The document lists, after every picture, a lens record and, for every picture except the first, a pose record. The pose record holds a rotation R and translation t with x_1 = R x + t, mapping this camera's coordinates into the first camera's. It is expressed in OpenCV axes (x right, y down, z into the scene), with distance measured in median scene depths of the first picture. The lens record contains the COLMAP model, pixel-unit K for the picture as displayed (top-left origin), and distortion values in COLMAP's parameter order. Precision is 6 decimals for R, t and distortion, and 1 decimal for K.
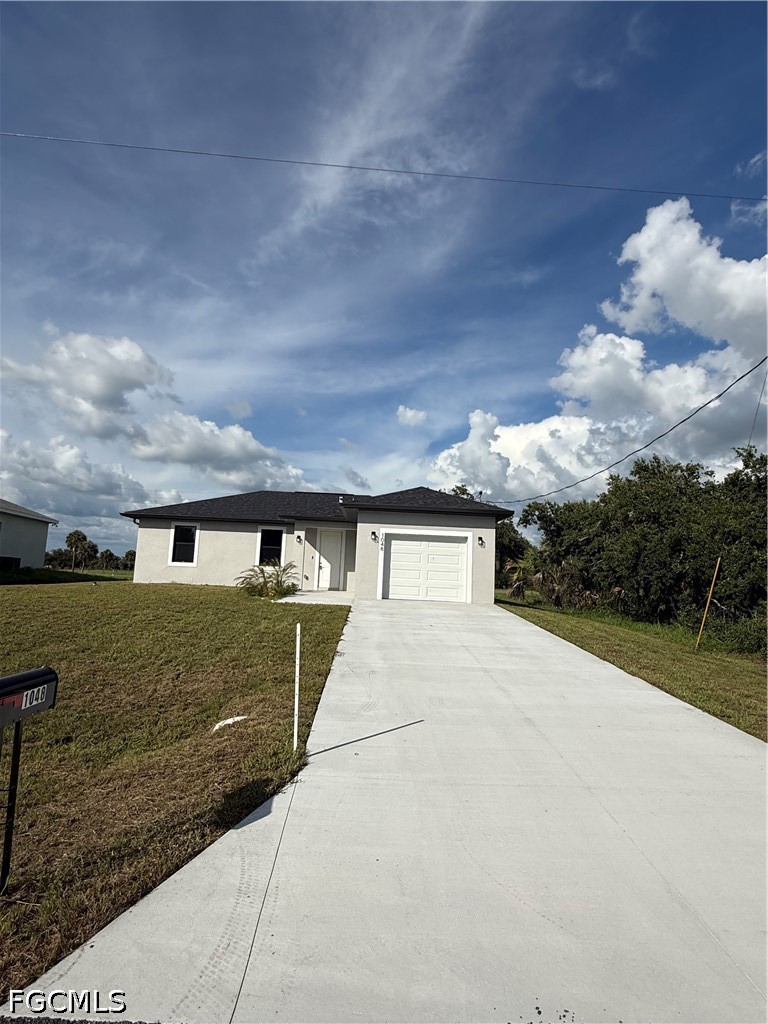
lens RADIAL K [[539.6, 0, 407.8], [0, 539.6, 513.1], [0, 0, 1]] dist [0.002114, 0.000043]
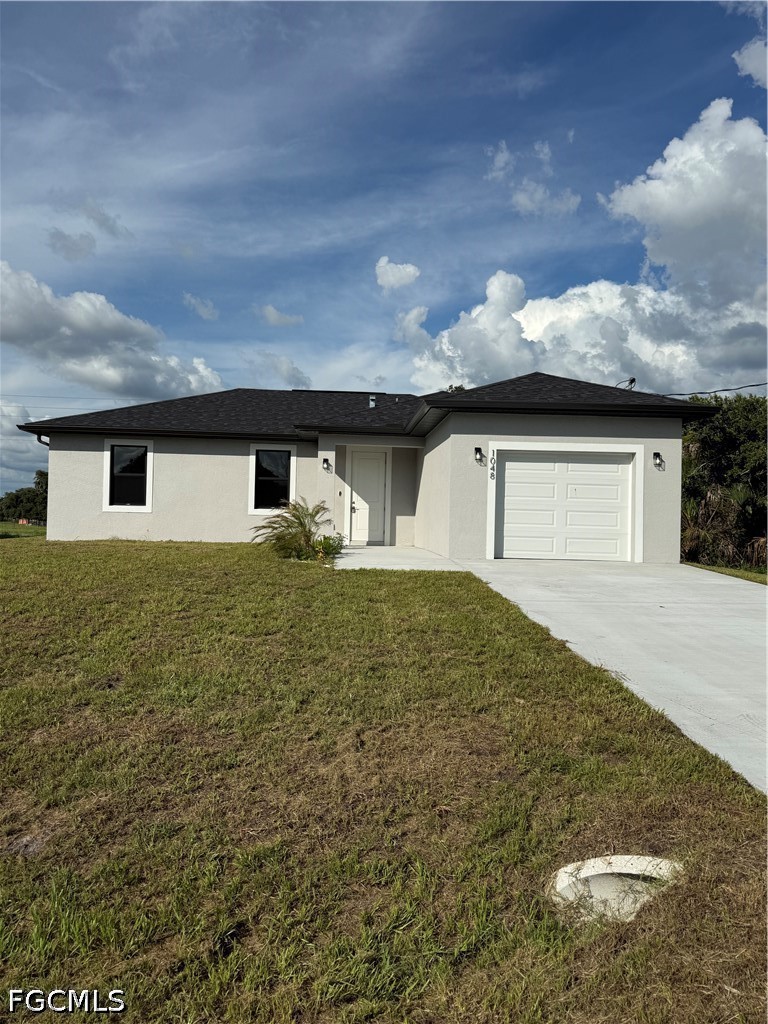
lens RADIAL K [[746.7, 0, 384.0], [0, 746.7, 512.0], [0, 0, 1]] dist [0.149081, -0.243788]
pose [[0.999400, -0.020195, 0.028154, -0.150451], [0.017113, 0.994250, 0.105710, 0.012421], [-0.030127, -0.105165, 0.993998, 0.134927]]
